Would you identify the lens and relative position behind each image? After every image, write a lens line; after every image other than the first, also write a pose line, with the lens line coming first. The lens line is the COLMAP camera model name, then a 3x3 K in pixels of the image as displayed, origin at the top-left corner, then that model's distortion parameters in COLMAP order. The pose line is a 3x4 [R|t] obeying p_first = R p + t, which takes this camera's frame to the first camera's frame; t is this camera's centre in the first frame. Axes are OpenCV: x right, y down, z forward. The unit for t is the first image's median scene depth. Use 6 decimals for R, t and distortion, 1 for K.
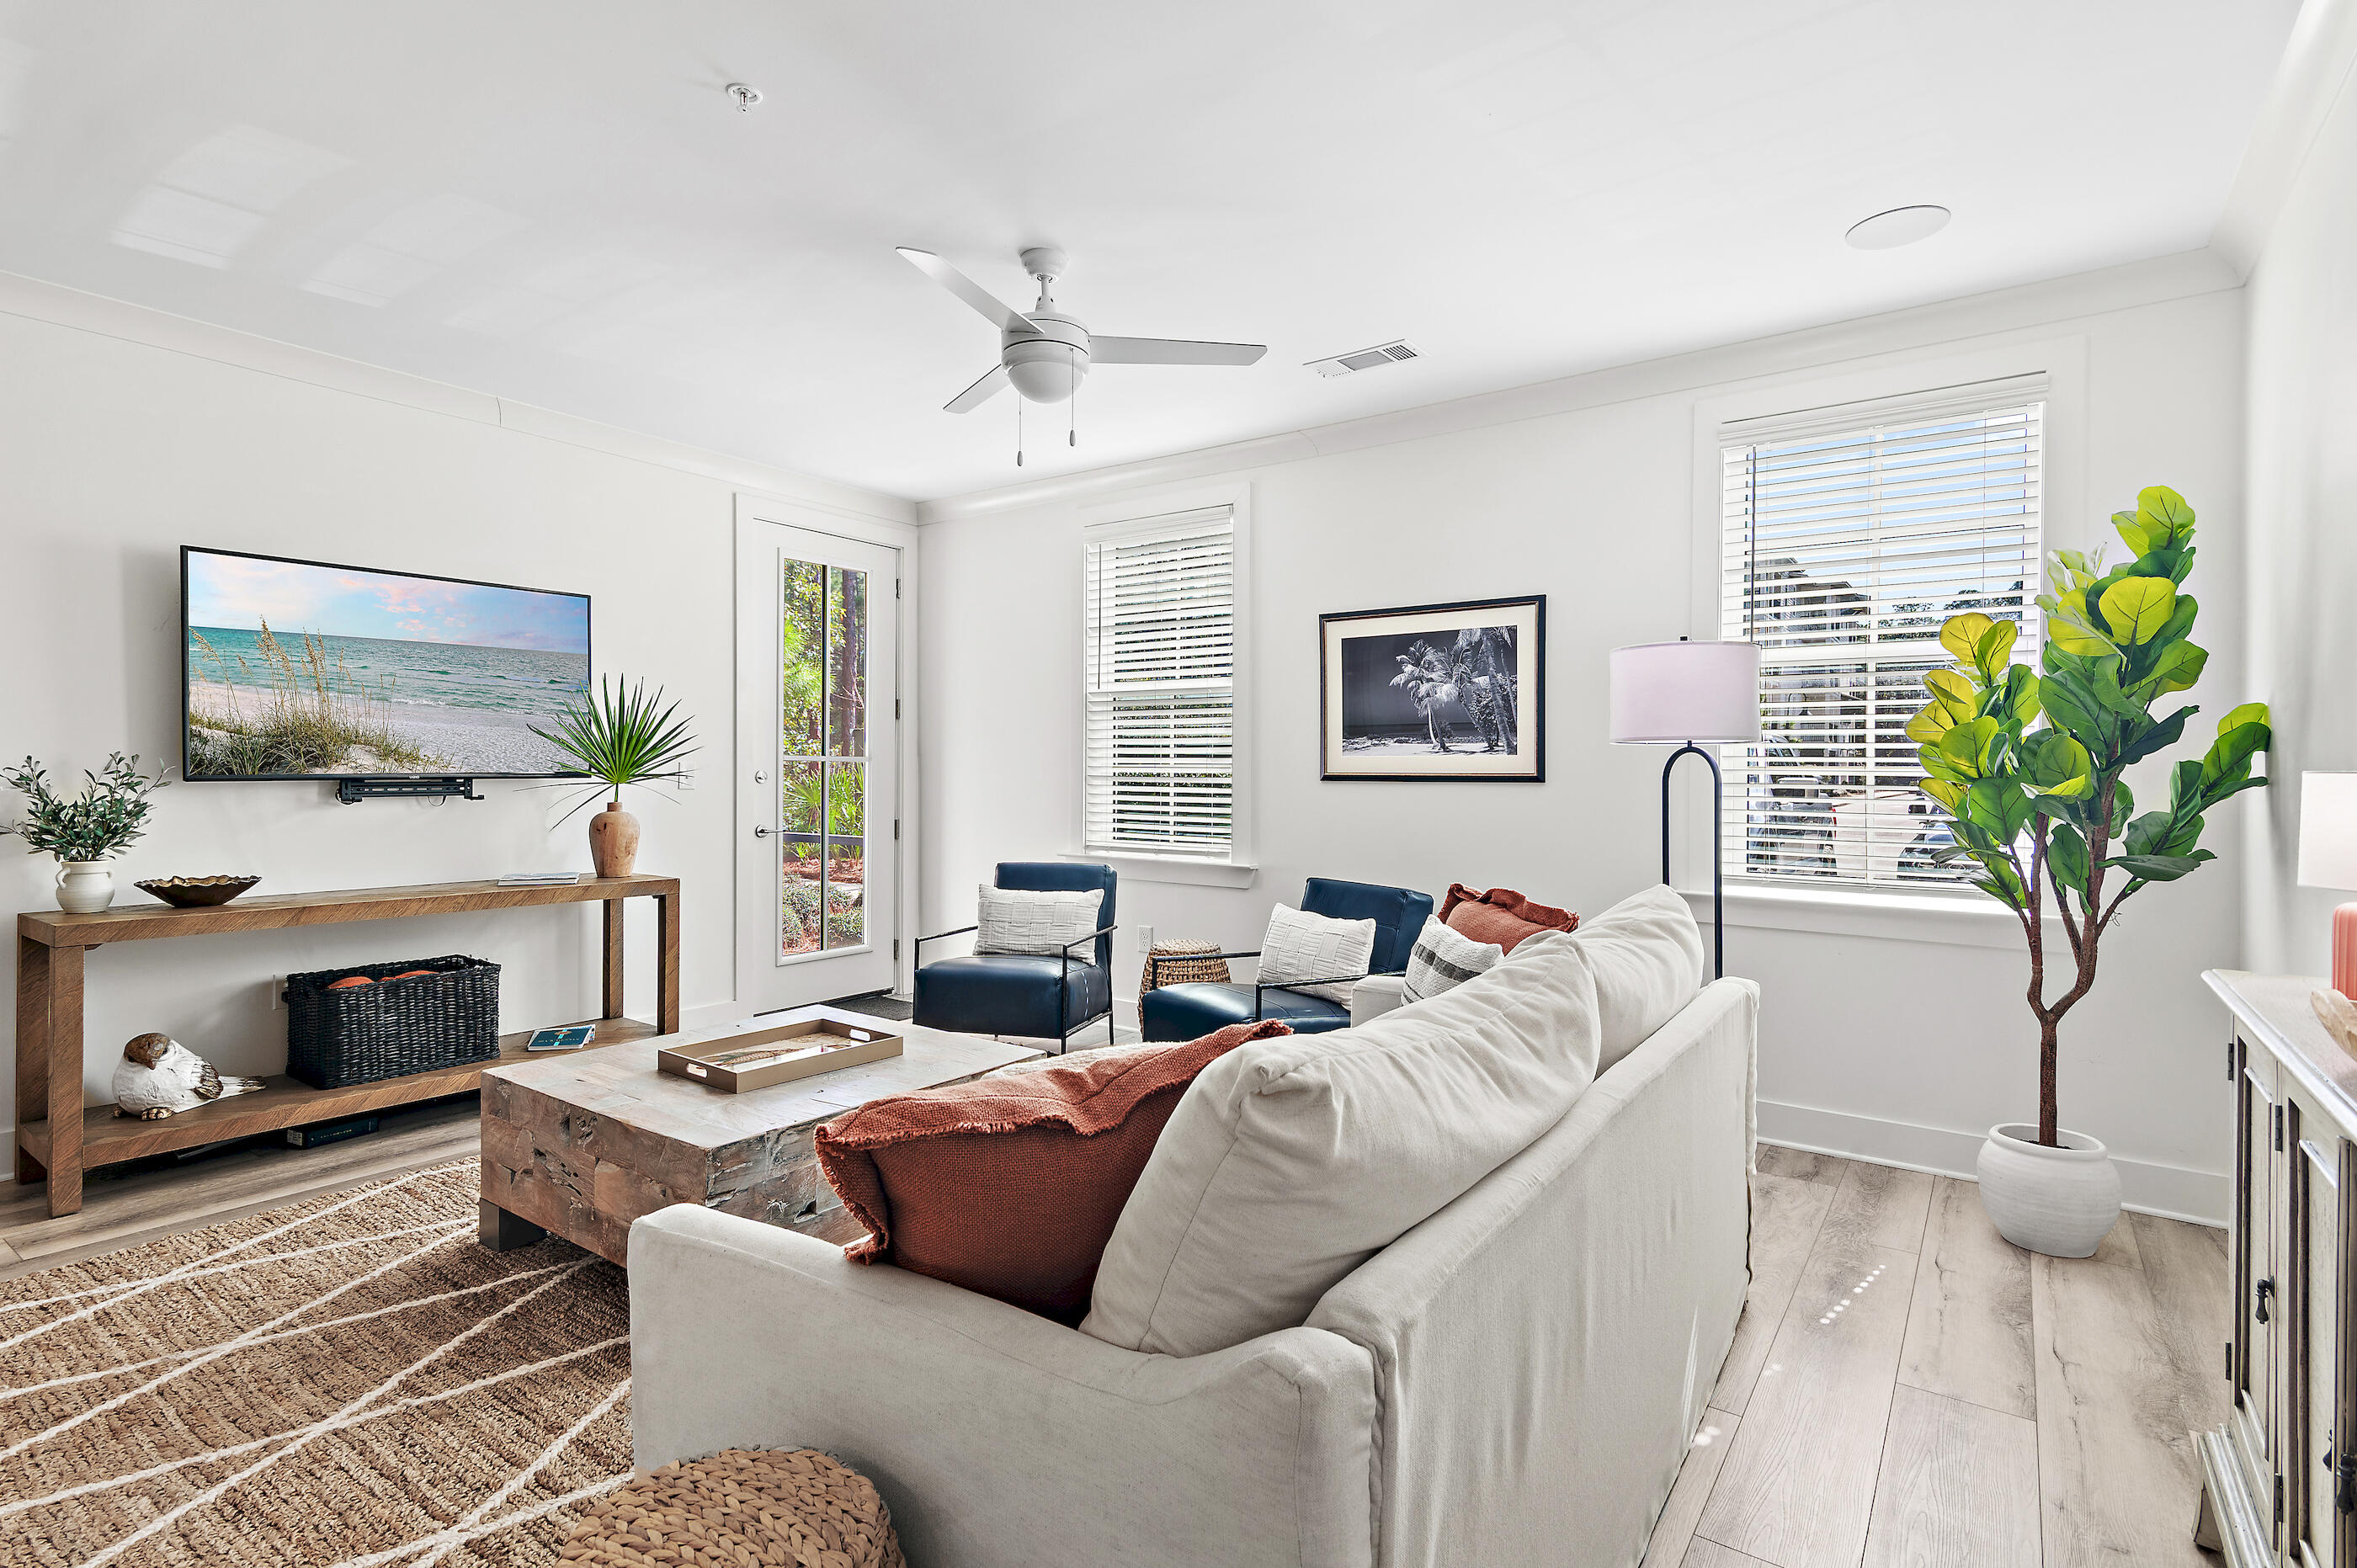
lens RADIAL K [[1130.6, 0, 1178.5], [0, 1130.6, 784.0], [0, 0, 1]] dist [0.010802, 0.000469]
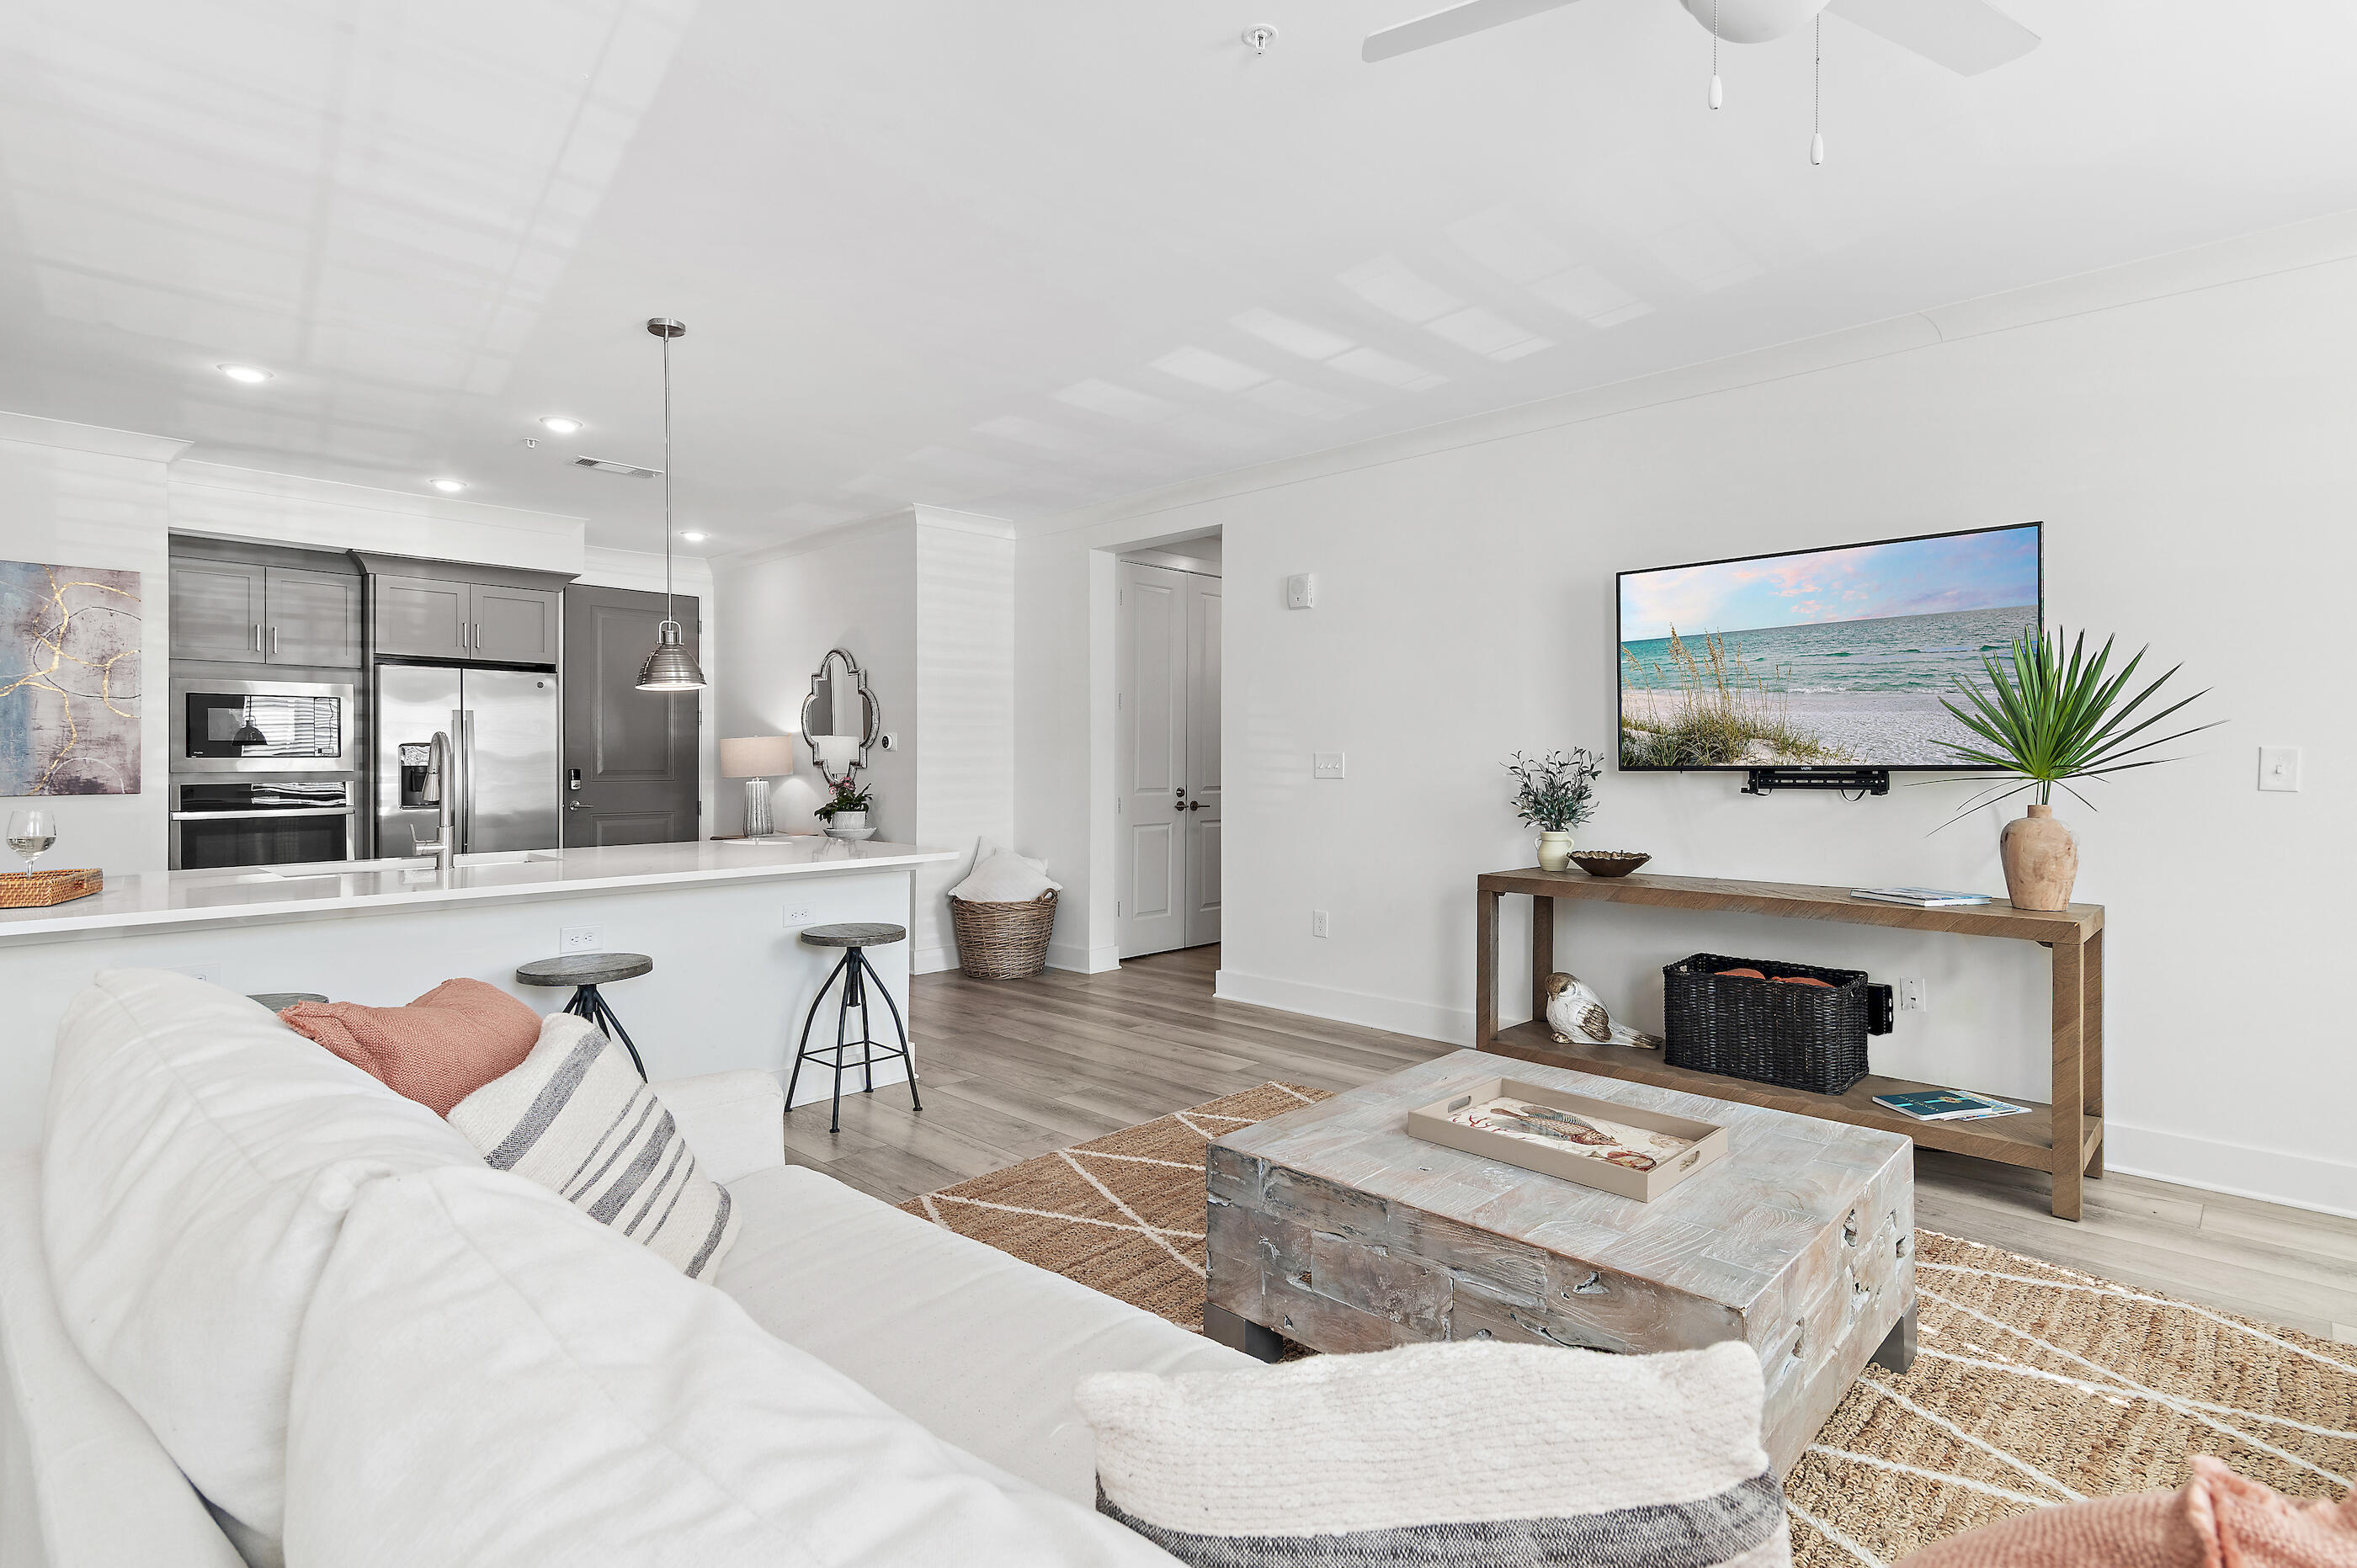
lens RADIAL K [[1160.8, 0, 1184.0], [0, 1160.8, 764.1], [0, 0, 1]] dist [0.015620, 0.001239]
pose [[-0.142574, -0.002970, -0.989780, 0.332758], [-0.009349, 0.999955, -0.001653, -0.005605], [0.989740, 0.009018, -0.142596, 0.616203]]
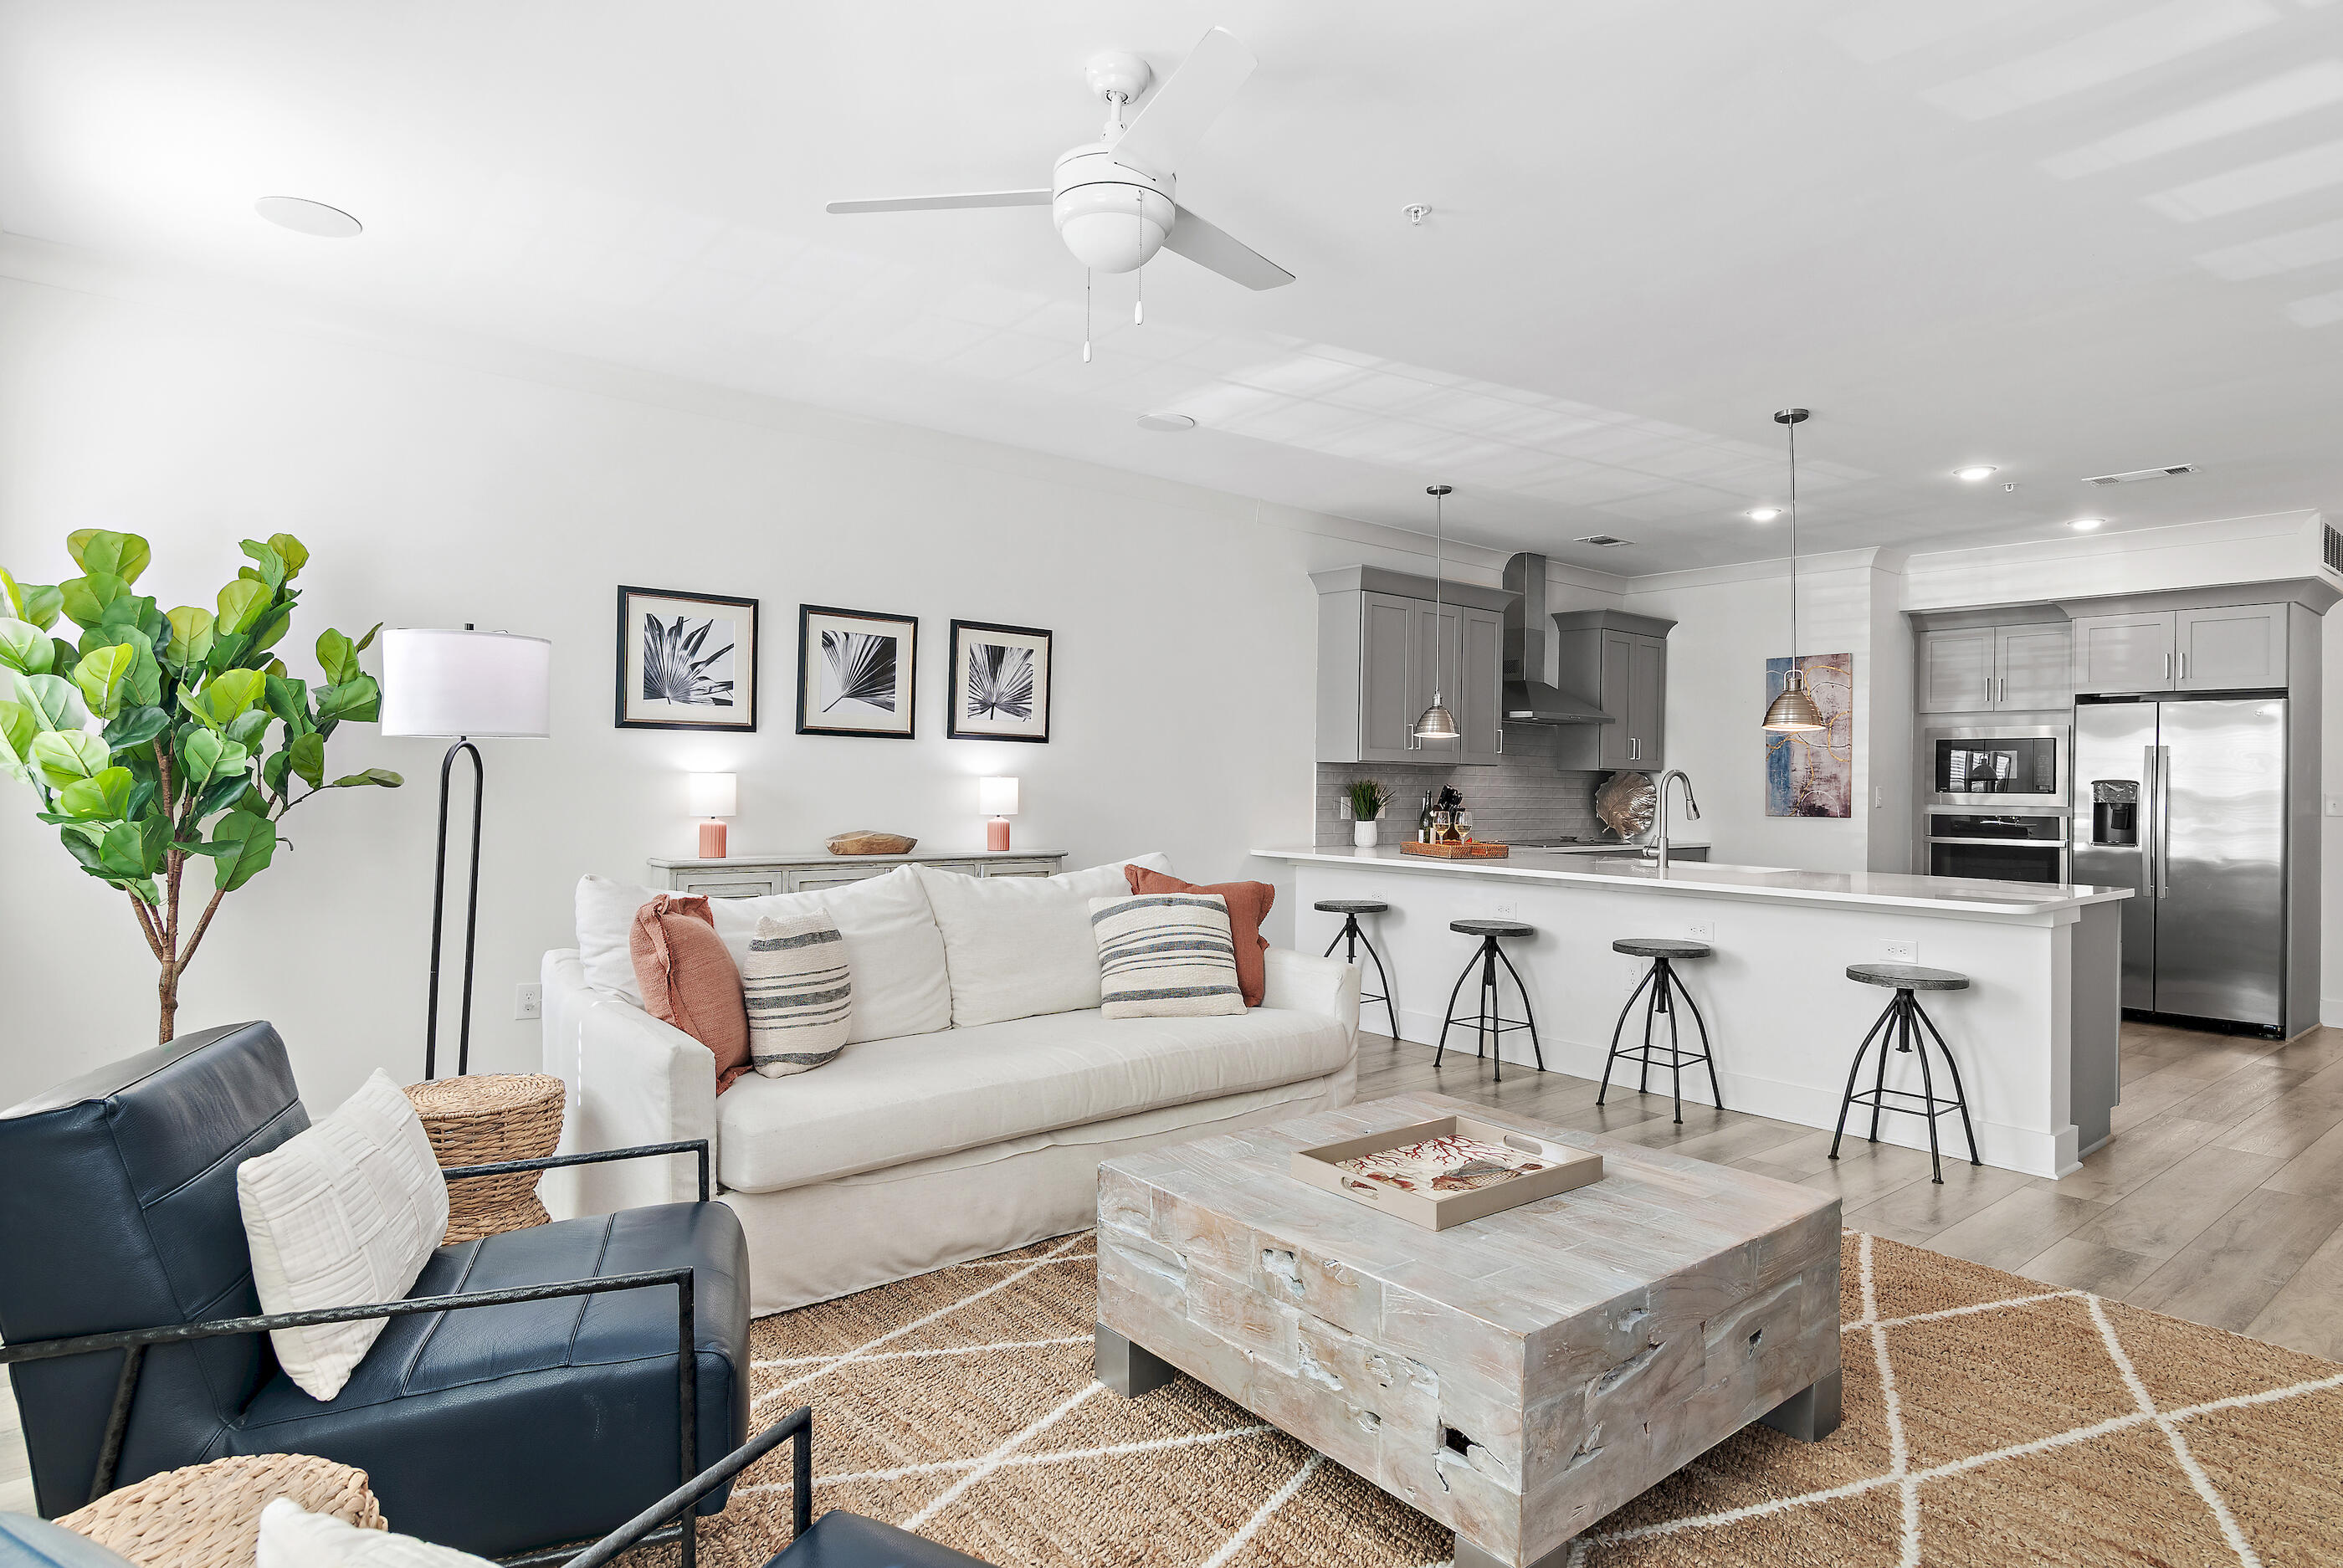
lens RADIAL K [[1282.8, 0, 1157.0], [0, 1282.8, 774.5], [0, 0, 1]] dist [0.004940, 0.000860]
pose [[-0.959669, -0.021570, 0.280305, -0.282120], [-0.020921, 0.999767, 0.005310, -0.016118], [-0.280354, -0.000769, -0.959896, 1.337450]]
